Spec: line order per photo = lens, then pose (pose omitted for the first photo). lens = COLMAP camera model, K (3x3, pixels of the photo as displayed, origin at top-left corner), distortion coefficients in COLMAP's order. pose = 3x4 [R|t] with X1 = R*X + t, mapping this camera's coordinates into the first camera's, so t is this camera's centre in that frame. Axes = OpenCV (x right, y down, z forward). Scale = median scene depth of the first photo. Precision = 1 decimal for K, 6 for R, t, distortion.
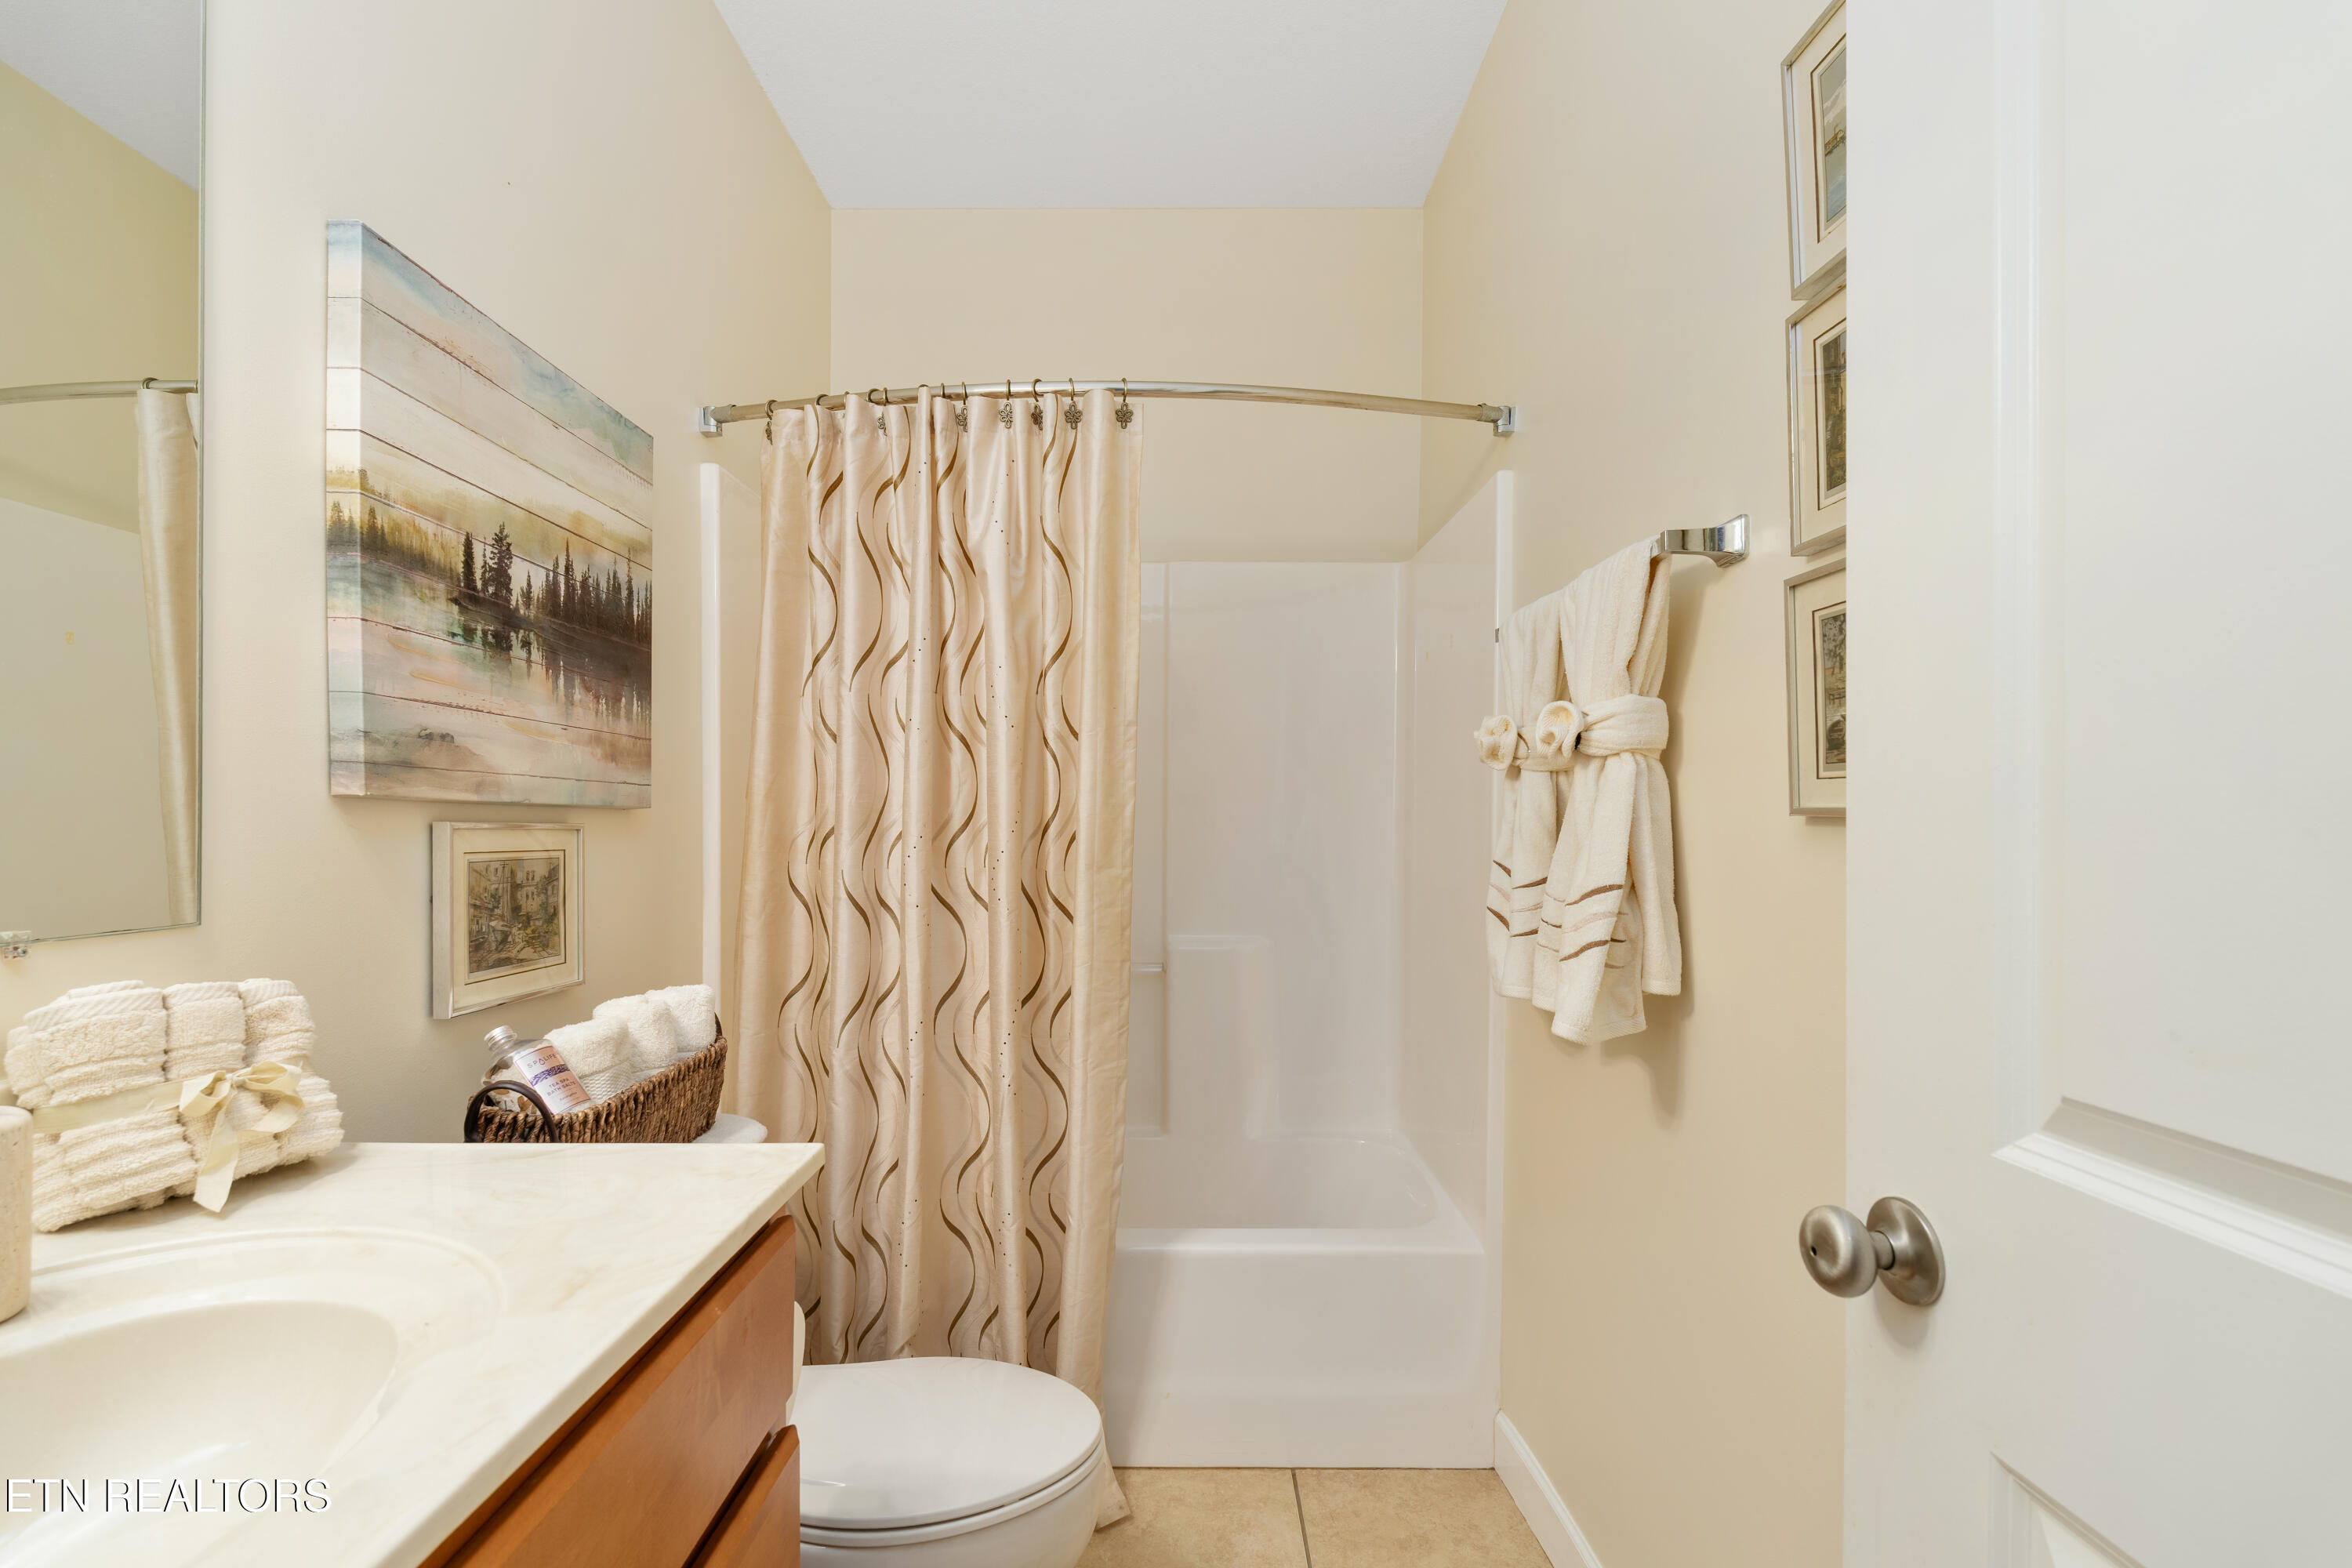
lens RADIAL K [[1054.6, 0, 1174.4], [0, 1054.6, 833.6], [0, 0, 1]] dist [0.002700, 0.000329]
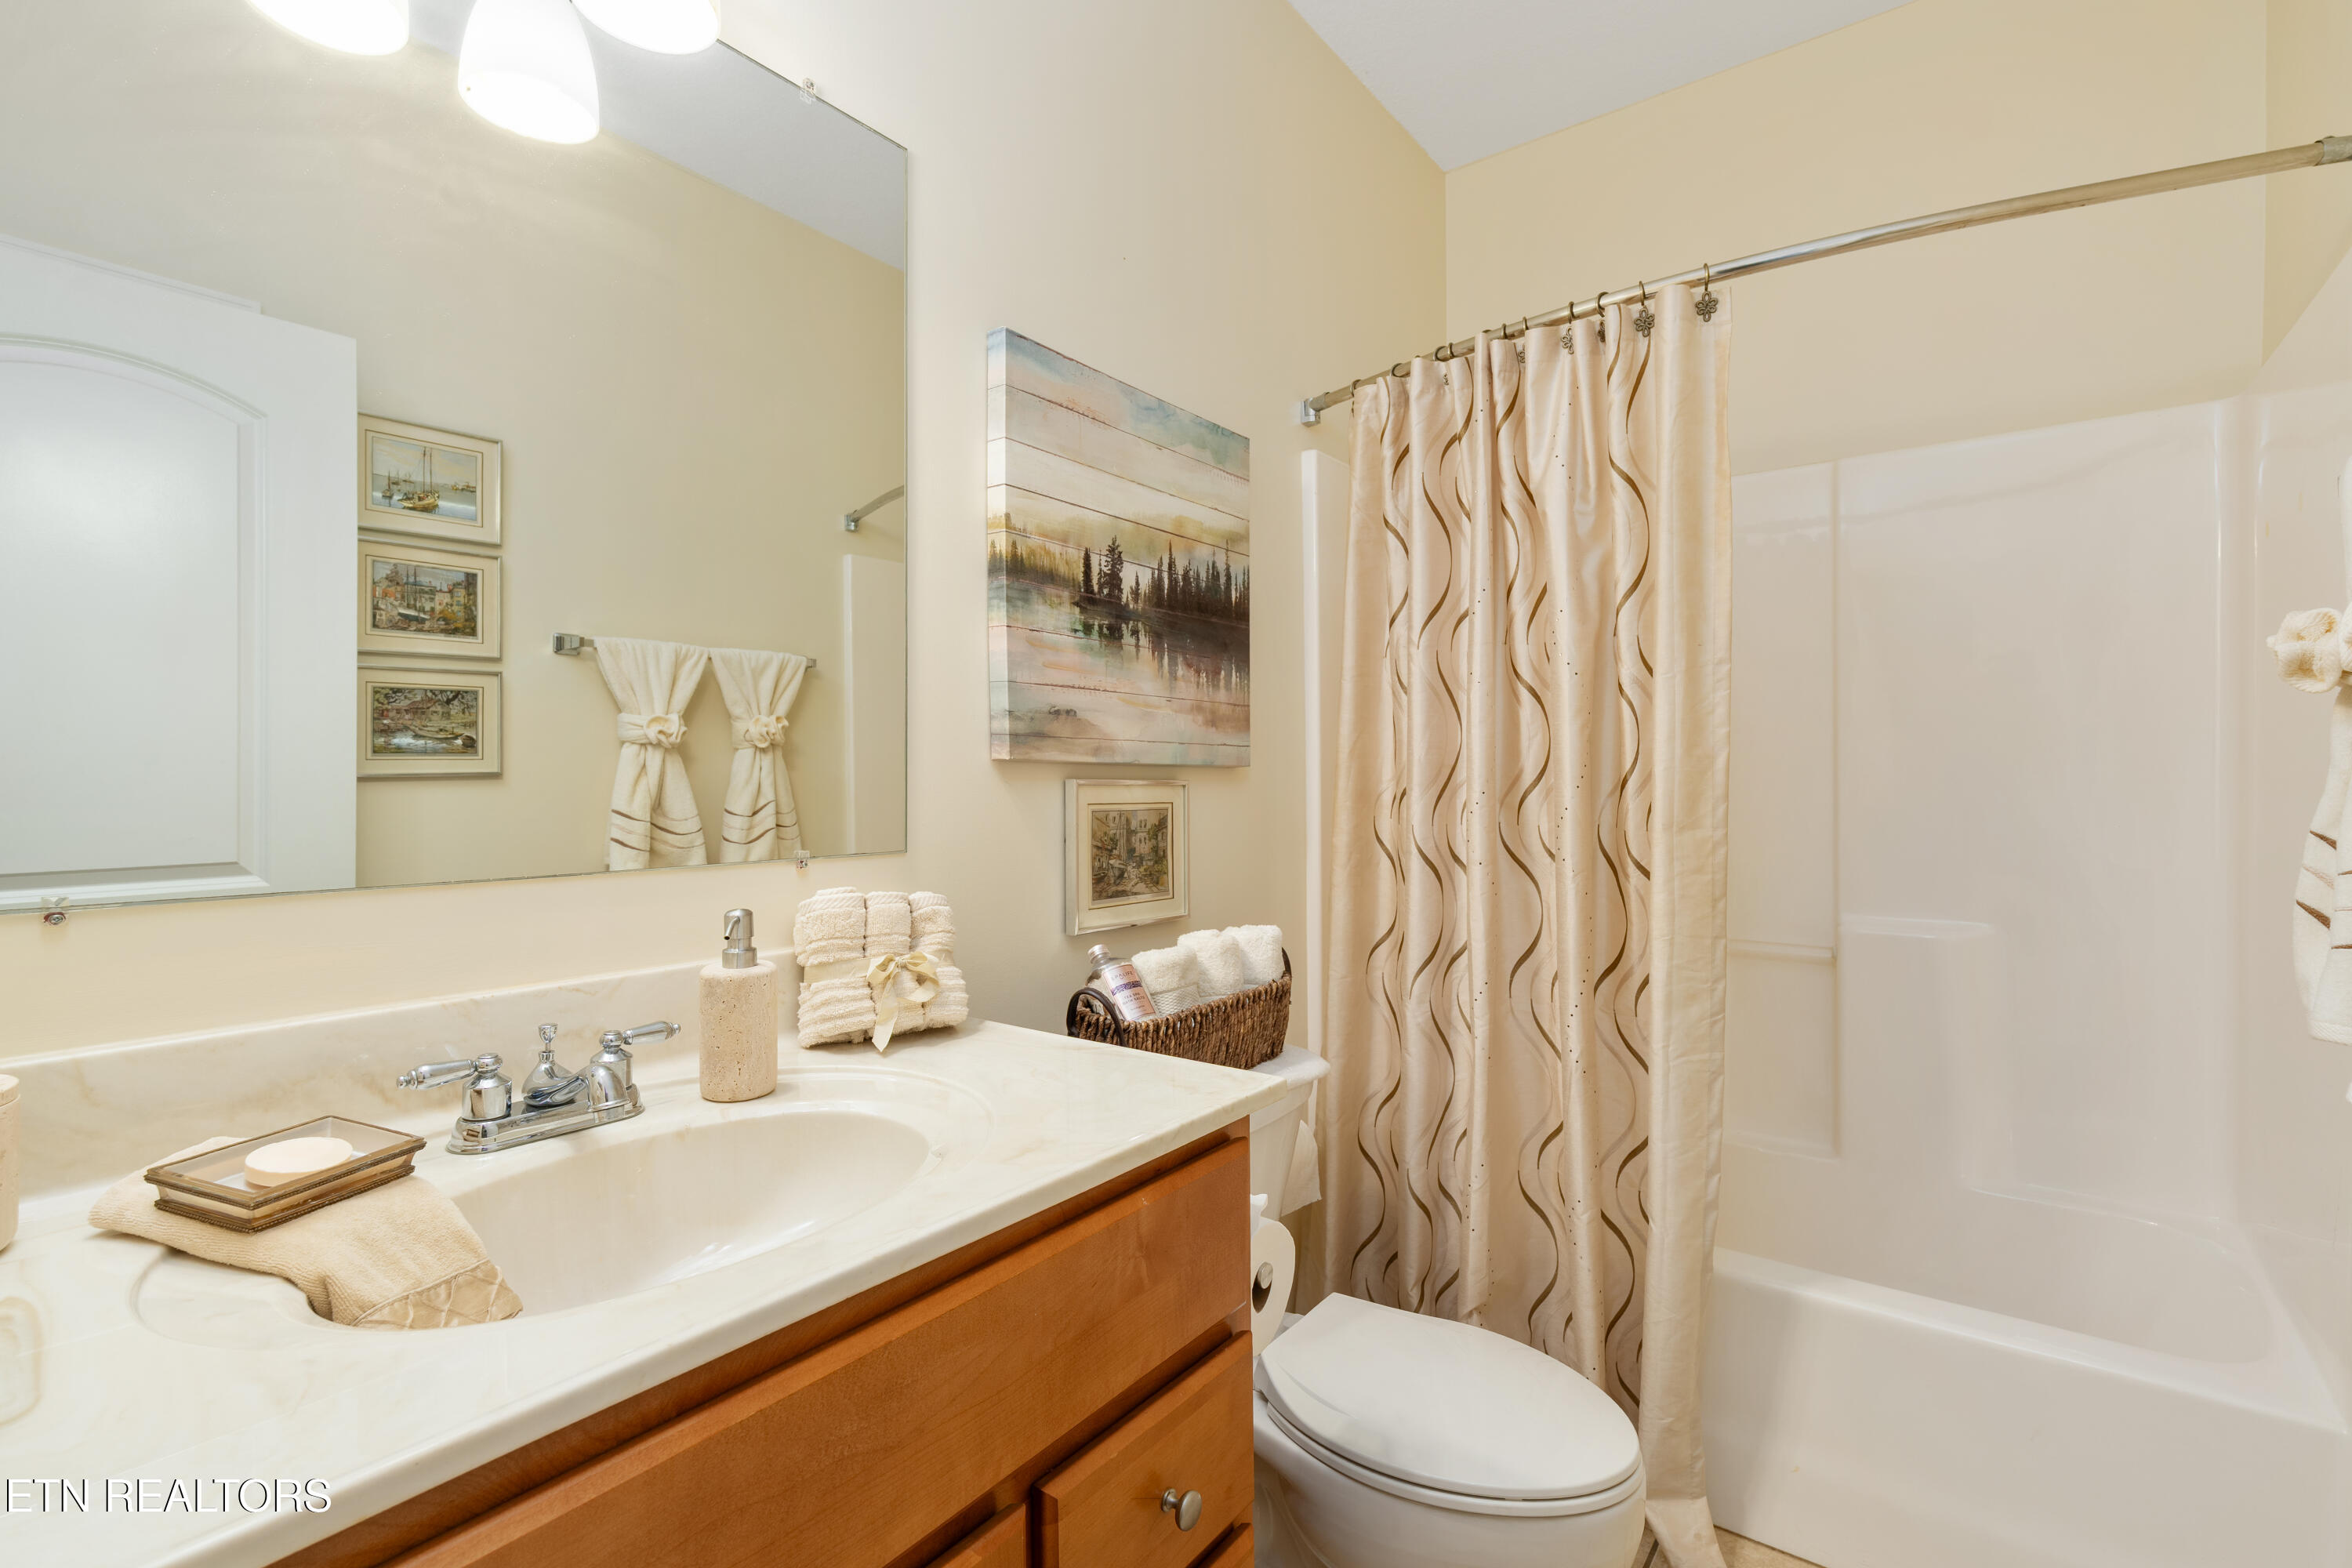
lens RADIAL K [[1074.2, 0, 1176.0], [0, 1074.2, 784.0], [0, 0, 1]] dist [-0.001423, 0.006408]
pose [[0.798026, -0.002097, -0.602620, 0.147998], [-0.001675, 0.999982, -0.005699, 0.001396], [0.602621, 0.005557, 0.798008, 0.039432]]
